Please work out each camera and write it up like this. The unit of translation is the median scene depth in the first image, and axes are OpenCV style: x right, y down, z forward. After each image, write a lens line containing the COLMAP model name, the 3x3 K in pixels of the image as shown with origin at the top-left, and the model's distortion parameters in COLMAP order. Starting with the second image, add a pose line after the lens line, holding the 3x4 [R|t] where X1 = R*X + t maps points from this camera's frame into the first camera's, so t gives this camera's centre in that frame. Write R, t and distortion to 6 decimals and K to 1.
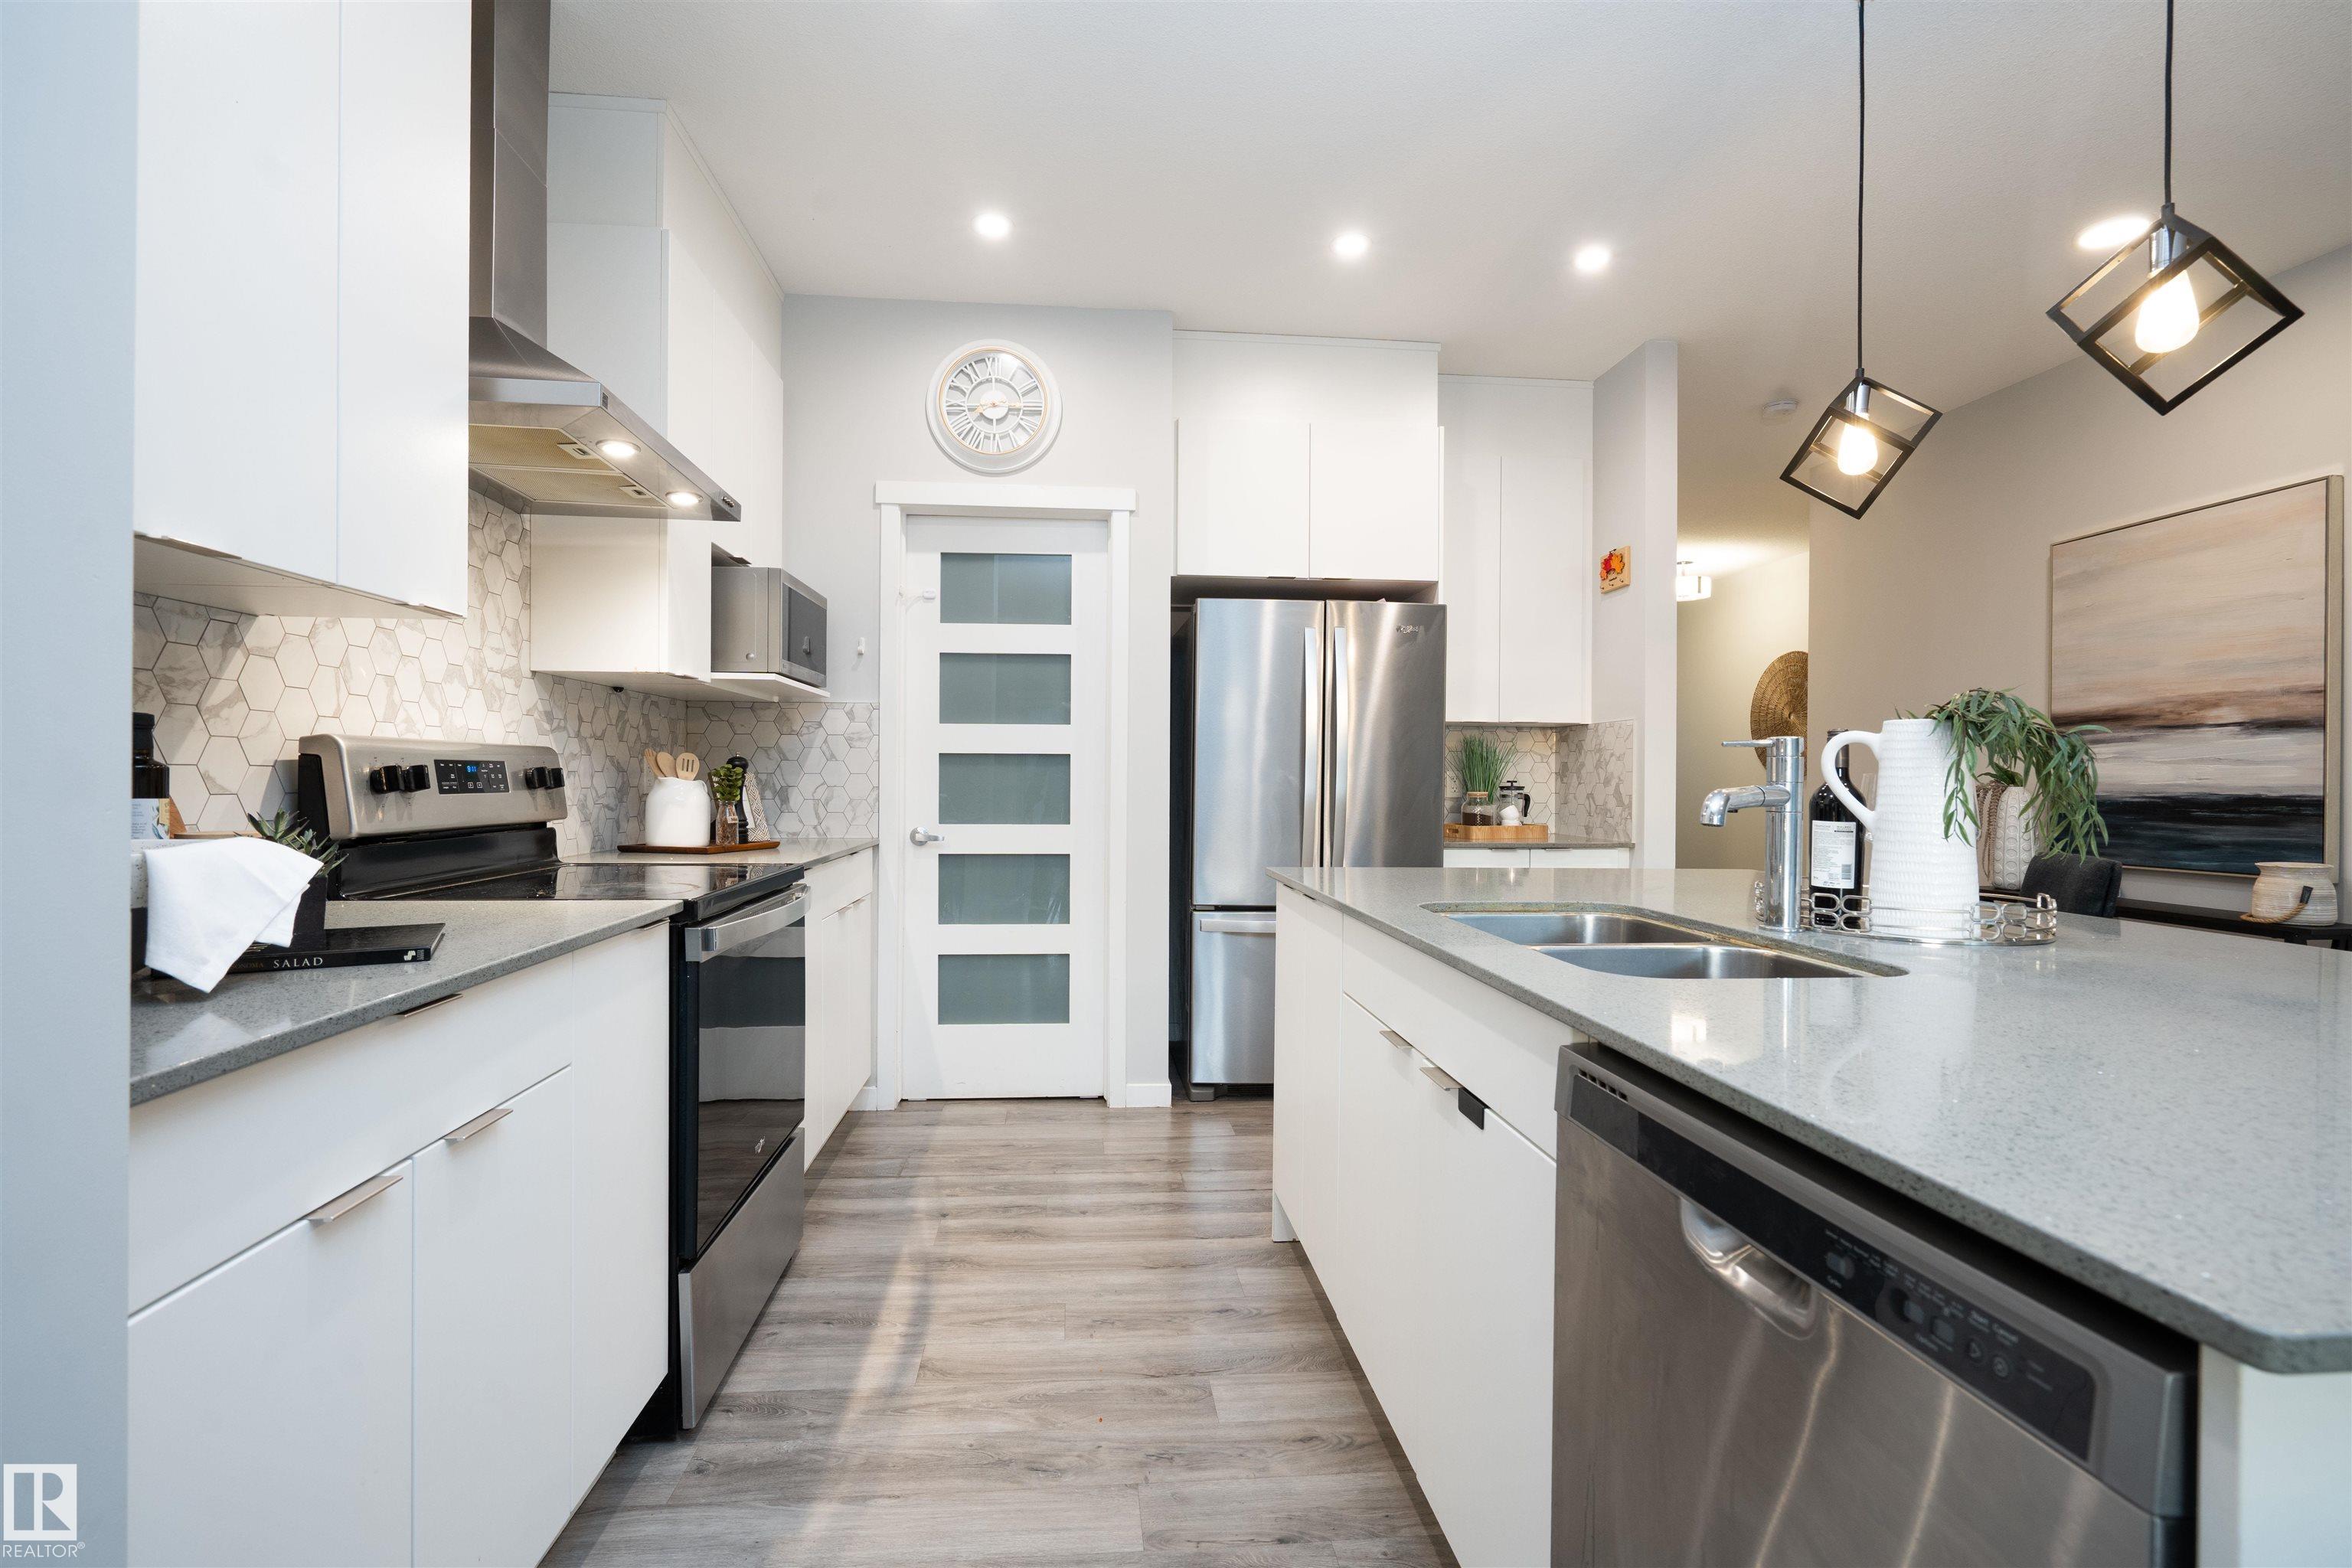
lens RADIAL K [[1084.4, 0, 1174.0], [0, 1084.4, 777.7], [0, 0, 1]] dist [-0.009512, 0.003914]
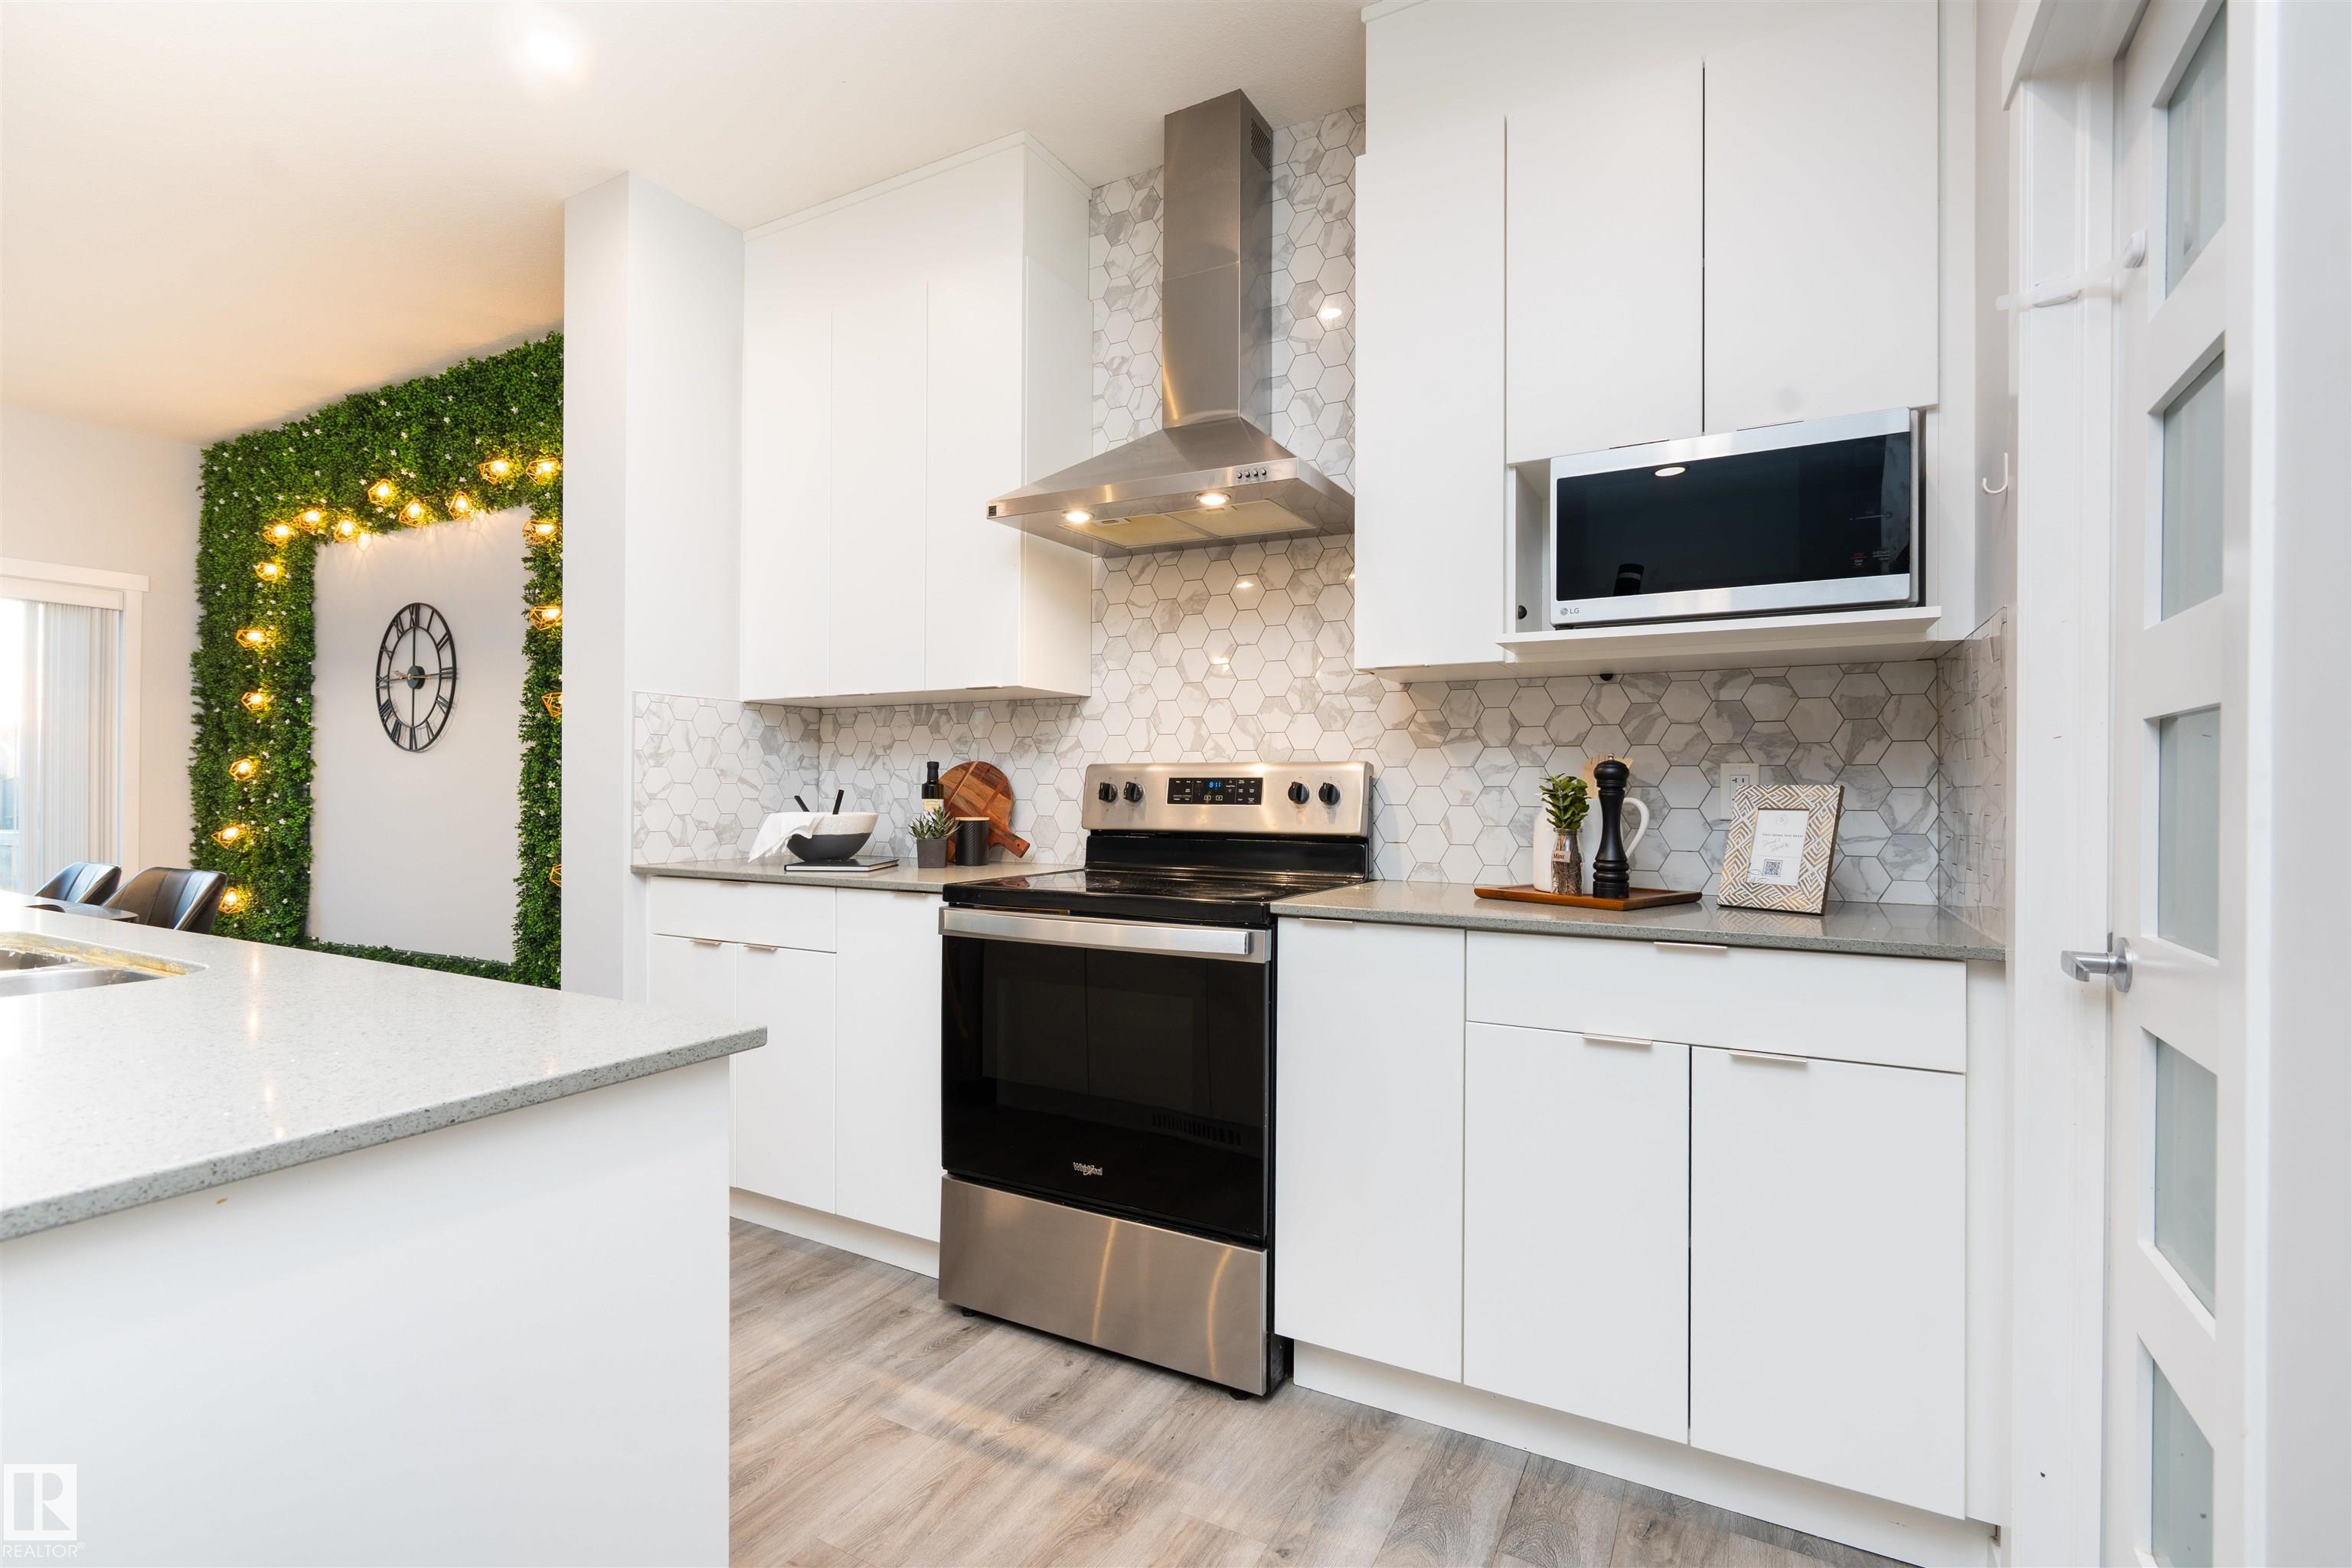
lens RADIAL K [[1084.4, 0, 1172.4], [0, 1084.4, 784.4], [0, 0, 1]] dist [-0.009512, 0.003914]
pose [[-0.570896, -0.013127, -0.820918, 0.367298], [-0.008779, 0.999913, -0.009884, 0.003967], [0.820976, 0.001564, -0.570961, 1.582578]]
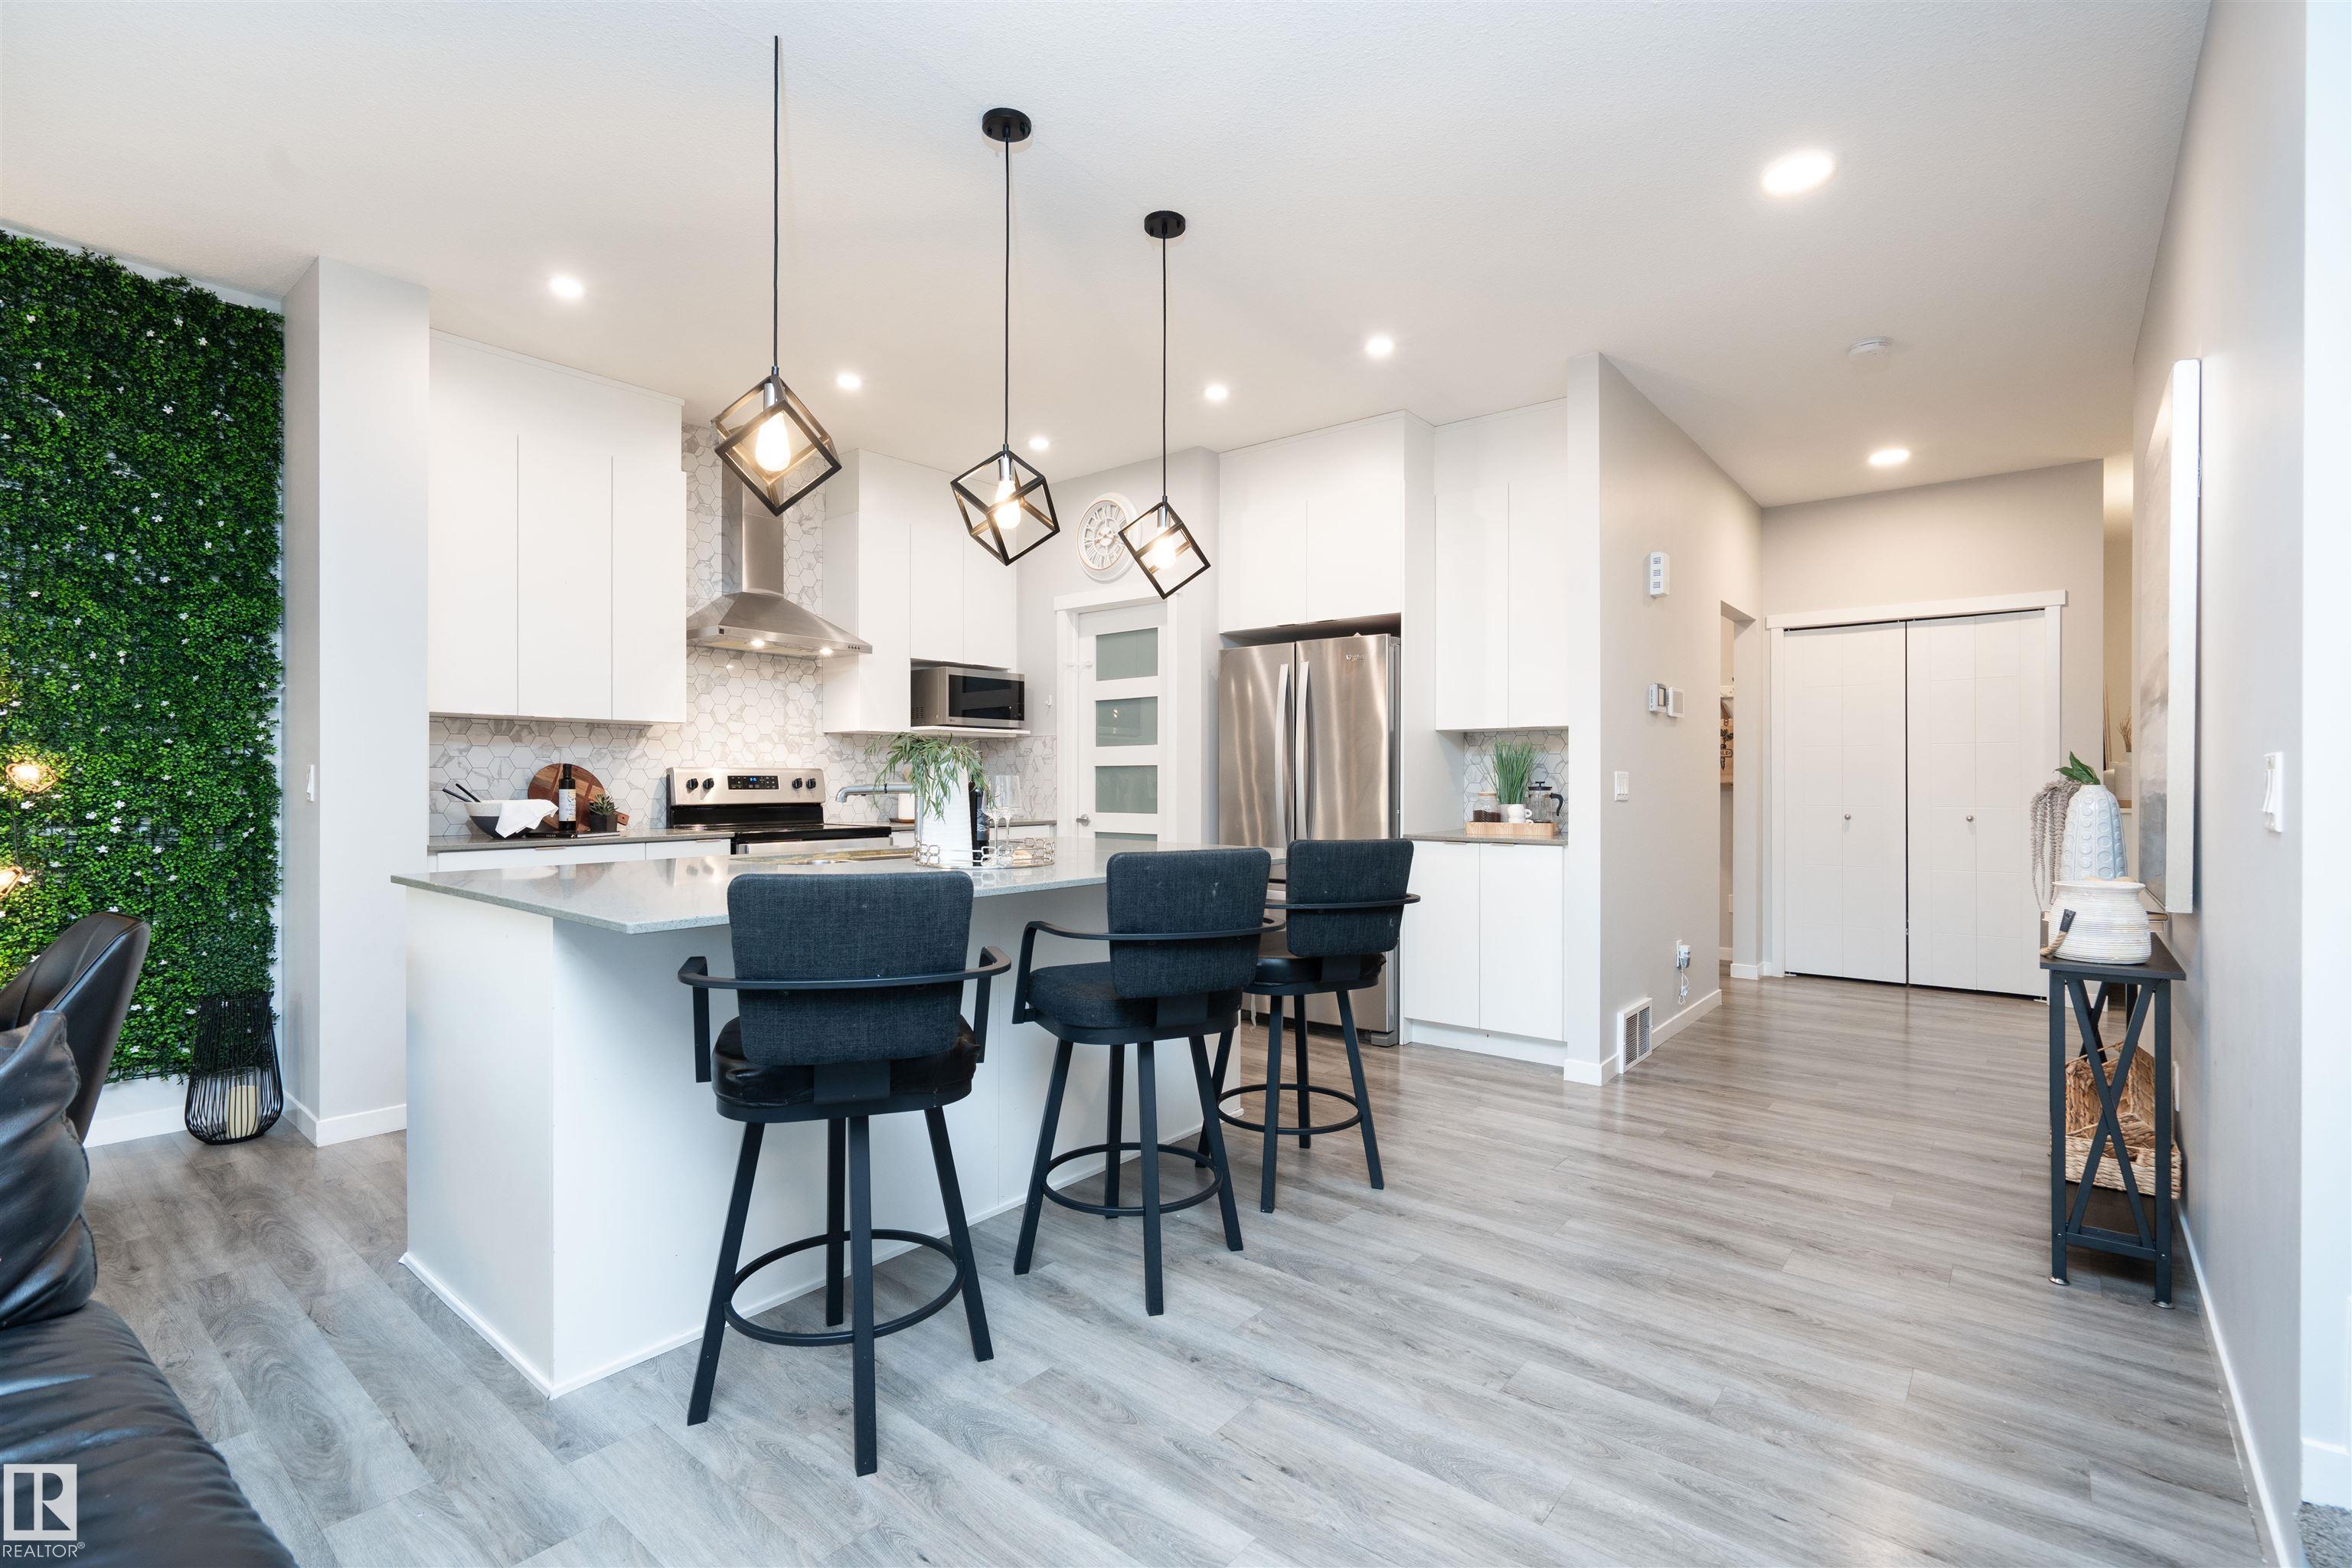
lens RADIAL K [[1084.4, 0, 1159.7], [0, 1084.4, 785.7], [0, 0, 1]] dist [-0.009512, 0.003914]
pose [[0.700284, -0.003845, -0.713854, 1.575152], [0.004829, 0.999988, -0.000649, 0.011040], [0.713848, -0.002992, 0.700294, -0.019565]]
